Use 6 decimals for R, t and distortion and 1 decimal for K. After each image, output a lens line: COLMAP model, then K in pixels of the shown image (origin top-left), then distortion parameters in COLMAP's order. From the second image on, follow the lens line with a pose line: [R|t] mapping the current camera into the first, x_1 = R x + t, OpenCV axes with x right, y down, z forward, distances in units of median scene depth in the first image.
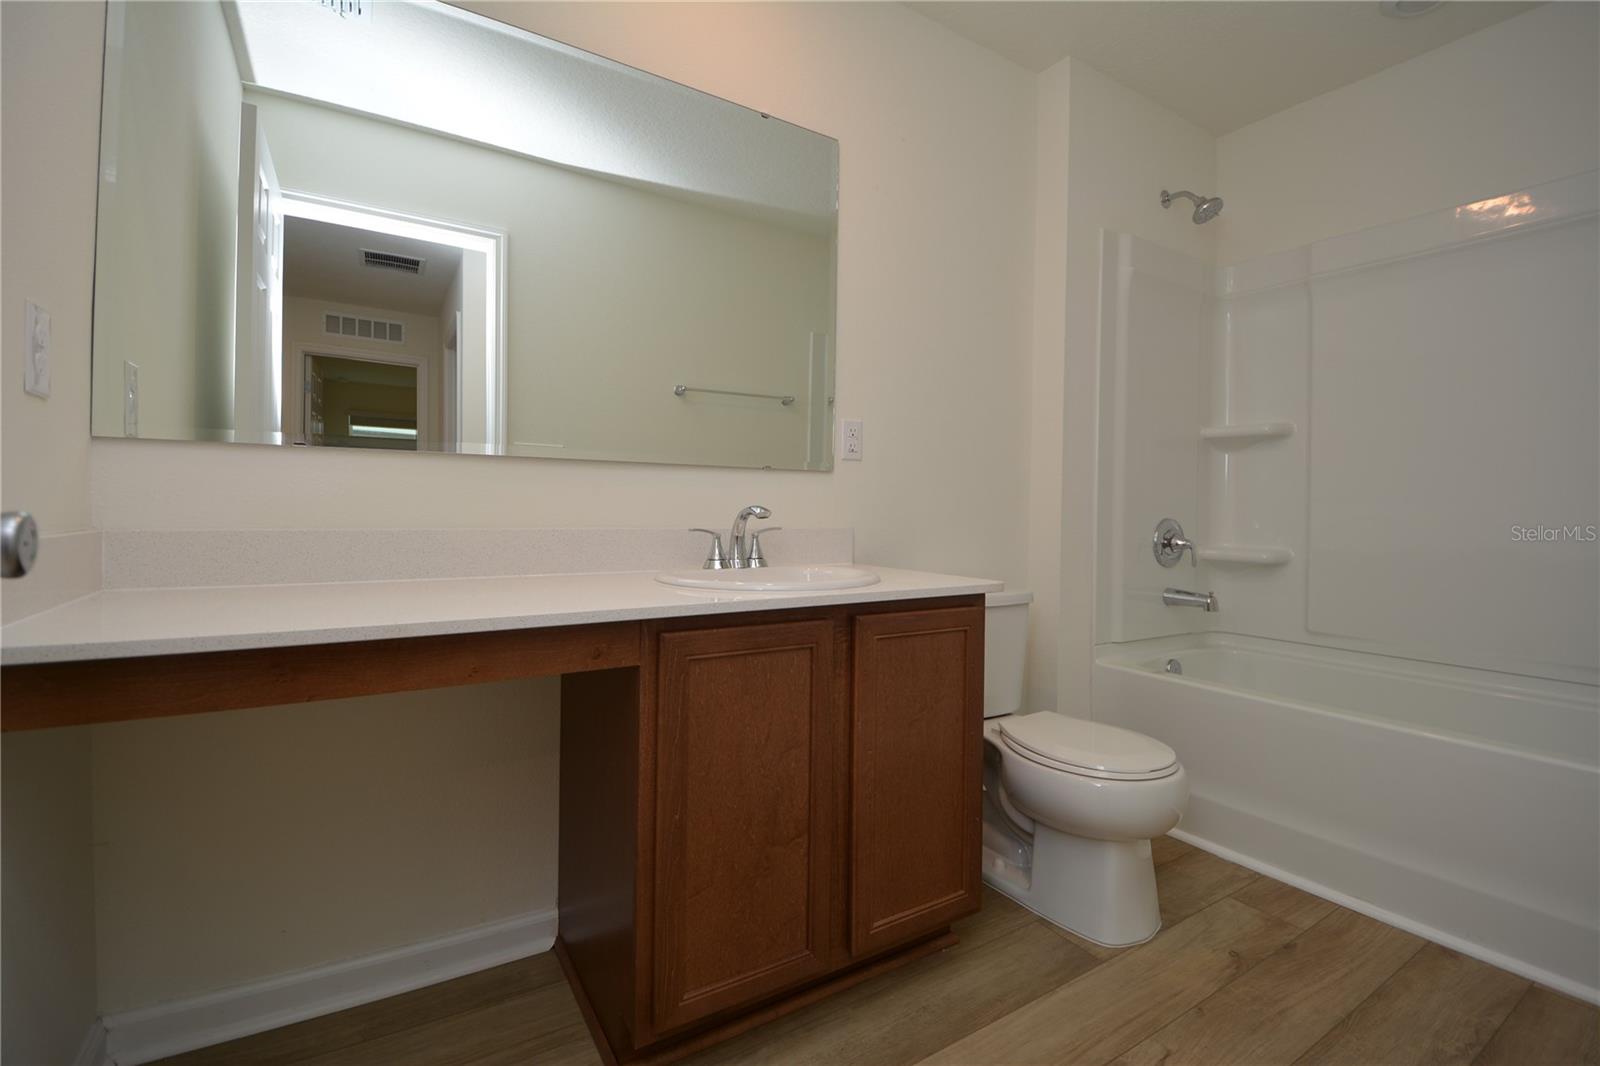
lens RADIAL K [[703.4, 0, 799.0], [0, 703.4, 509.7], [0, 0, 1]] dist [0.013683, -0.022784]
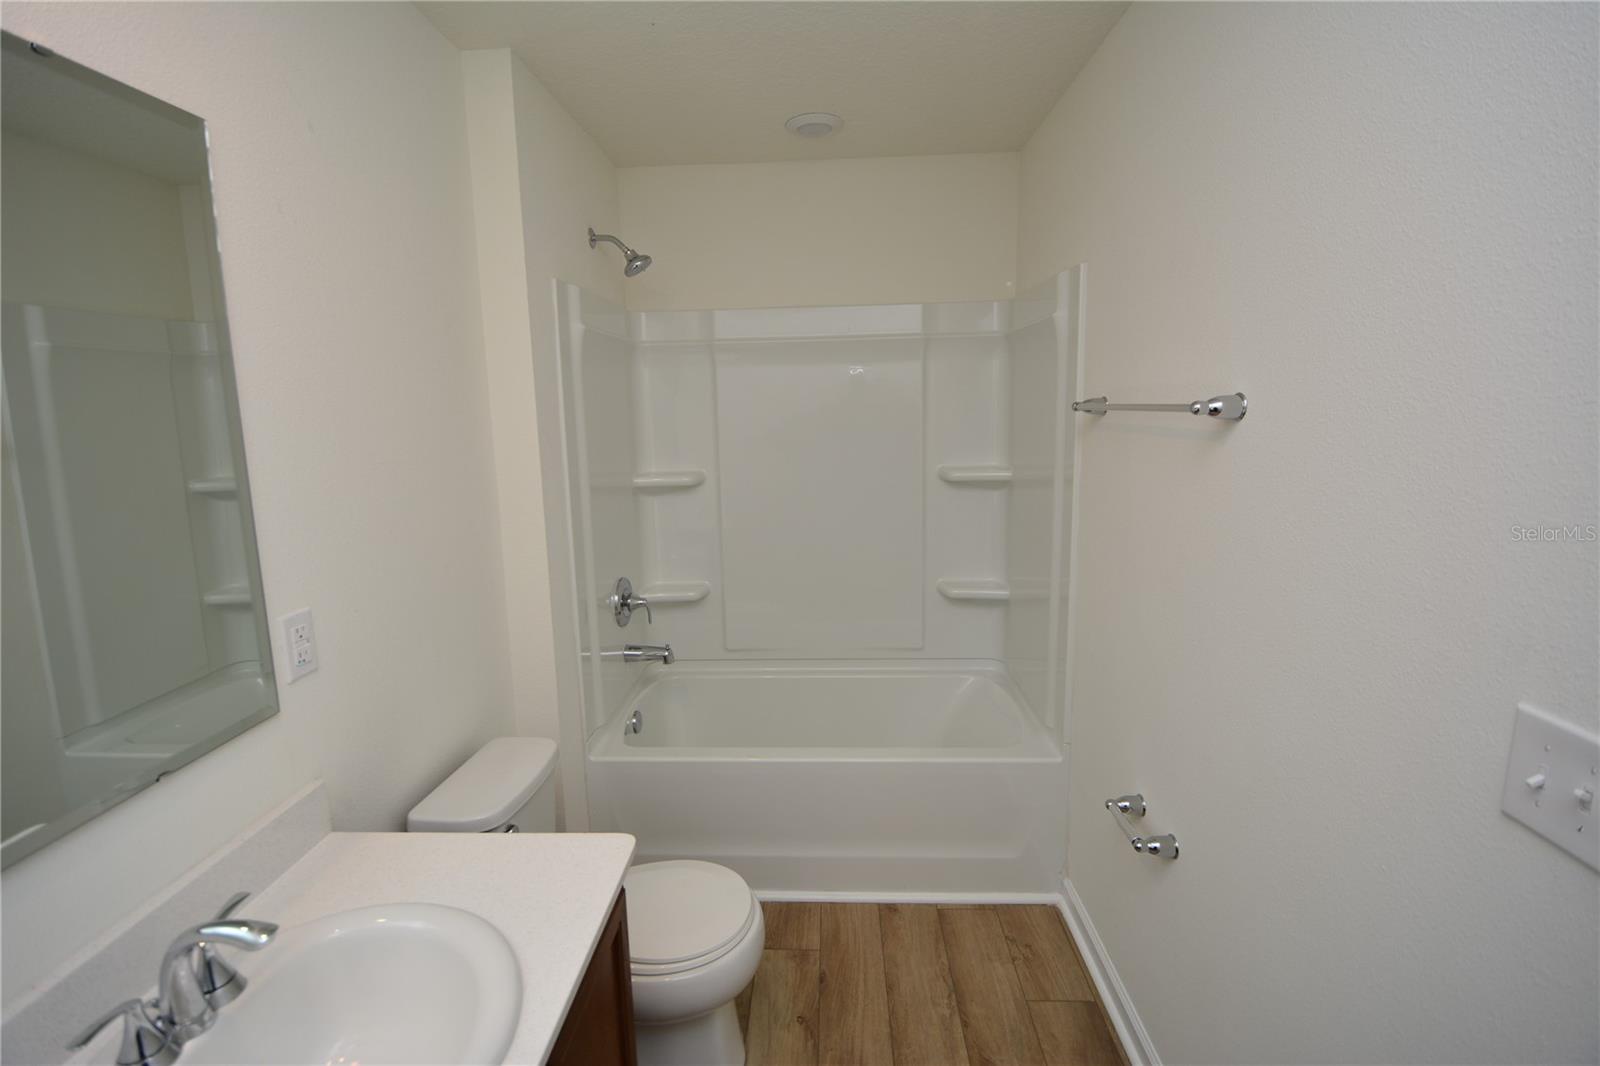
lens RADIAL K [[703.4, 0, 799.0], [0, 703.4, 509.7], [0, 0, 1]] dist [0.013683, -0.022784]
pose [[0.571014, -0.148264, 0.807441, -0.128029], [0.030735, 0.986727, 0.159450, -0.249966], [-0.820365, -0.066232, 0.567992, 0.255189]]
